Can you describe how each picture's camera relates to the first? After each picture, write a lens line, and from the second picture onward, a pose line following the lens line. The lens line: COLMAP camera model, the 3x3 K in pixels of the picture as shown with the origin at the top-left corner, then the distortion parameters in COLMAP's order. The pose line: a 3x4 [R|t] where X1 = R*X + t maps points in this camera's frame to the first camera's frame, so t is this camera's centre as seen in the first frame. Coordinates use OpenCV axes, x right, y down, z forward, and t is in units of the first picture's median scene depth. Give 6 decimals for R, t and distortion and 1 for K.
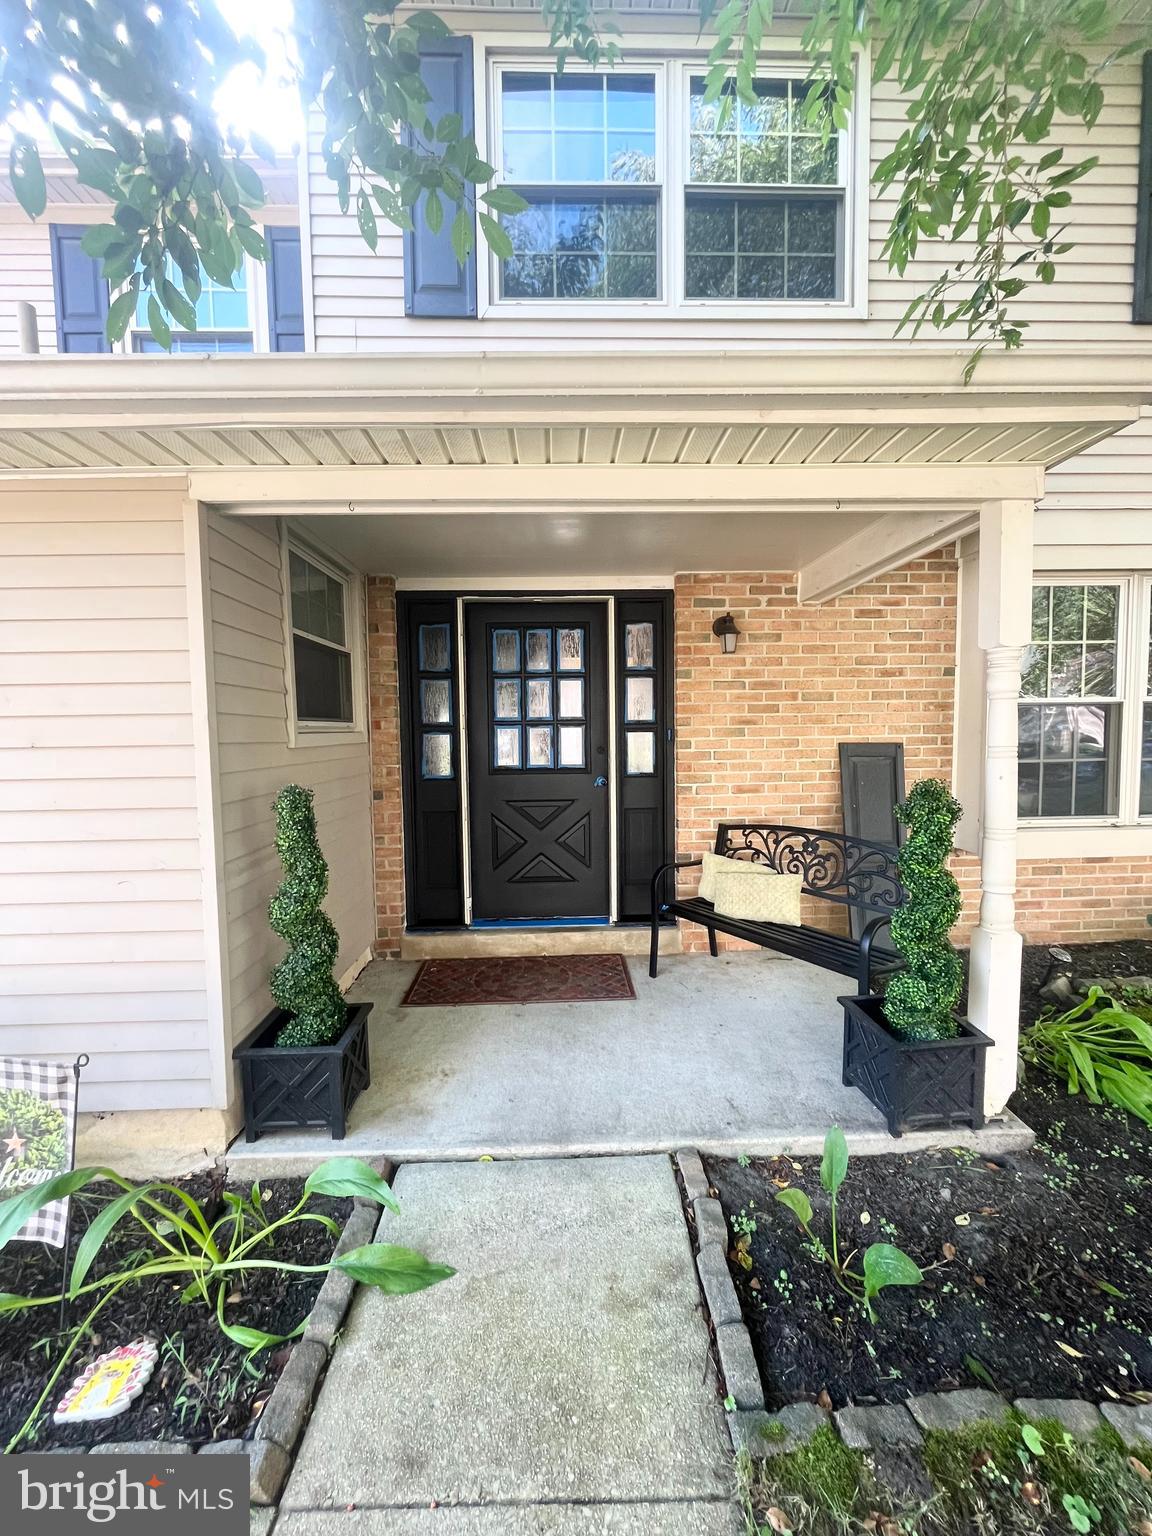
lens RADIAL K [[616.3, 0, 578.7], [0, 616.3, 765.2], [0, 0, 1]] dist [-0.002665, -0.000056]
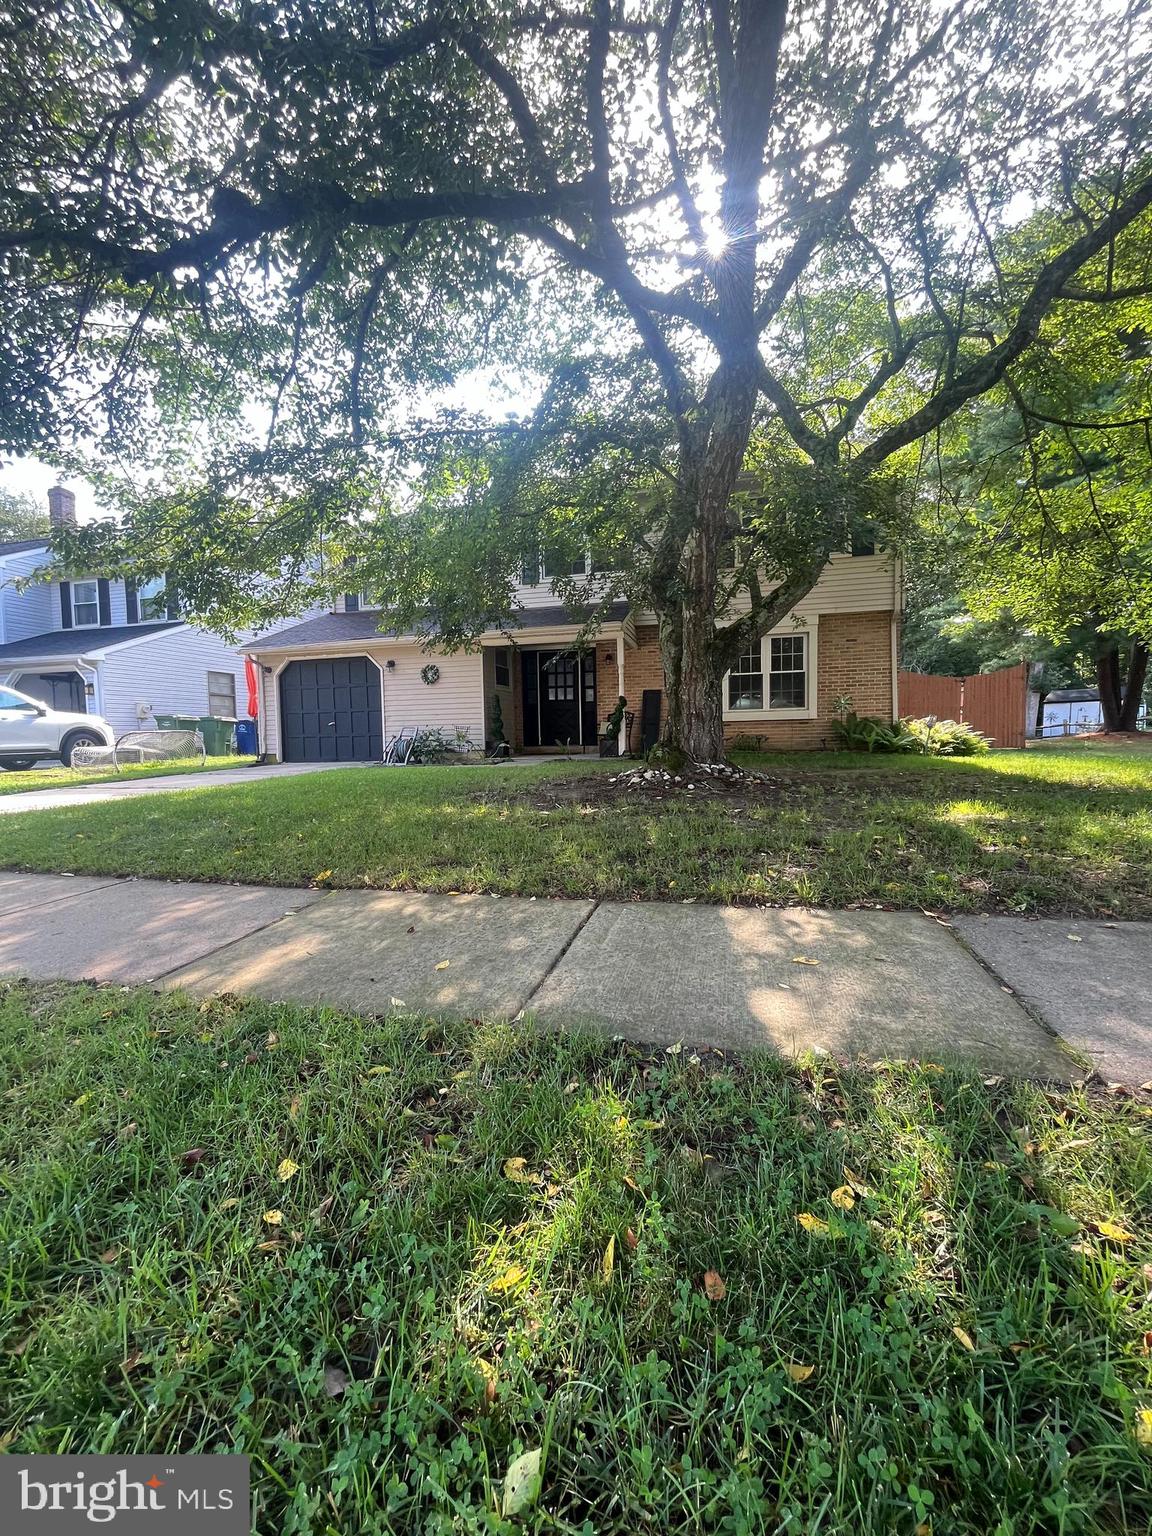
lens RADIAL K [[616.3, 0, 575.4], [0, 616.3, 767.9], [0, 0, 1]] dist [-0.002665, -0.000056]
pose [[0.962838, 0.010427, -0.269879, 0.977859], [-0.016152, 0.999689, -0.019003, 0.459940], [0.269597, 0.022656, 0.962707, -2.349820]]
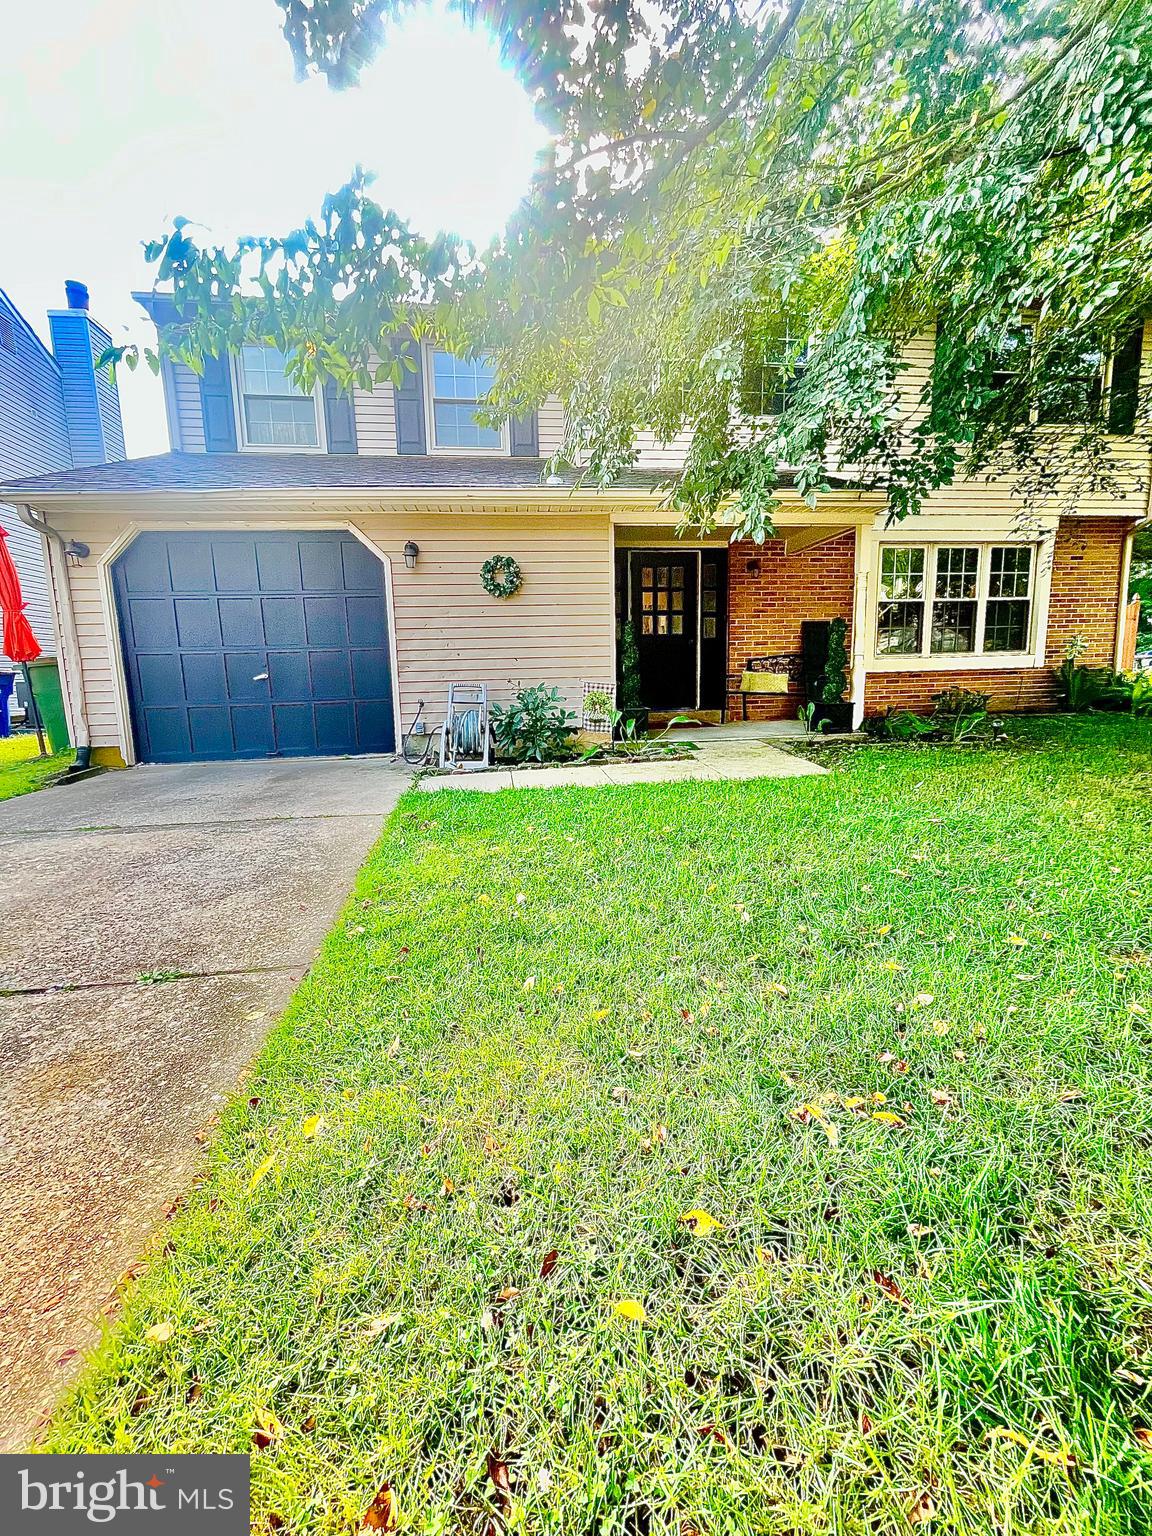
lens RADIAL K [[616.3, 0, 576.3], [0, 616.3, 771.2], [0, 0, 1]] dist [-0.002665, -0.000056]
pose [[0.995896, -0.022308, 0.087712, -0.567187], [0.014888, 0.996325, 0.084352, 0.293574], [-0.089271, -0.082700, 0.992568, -1.116693]]
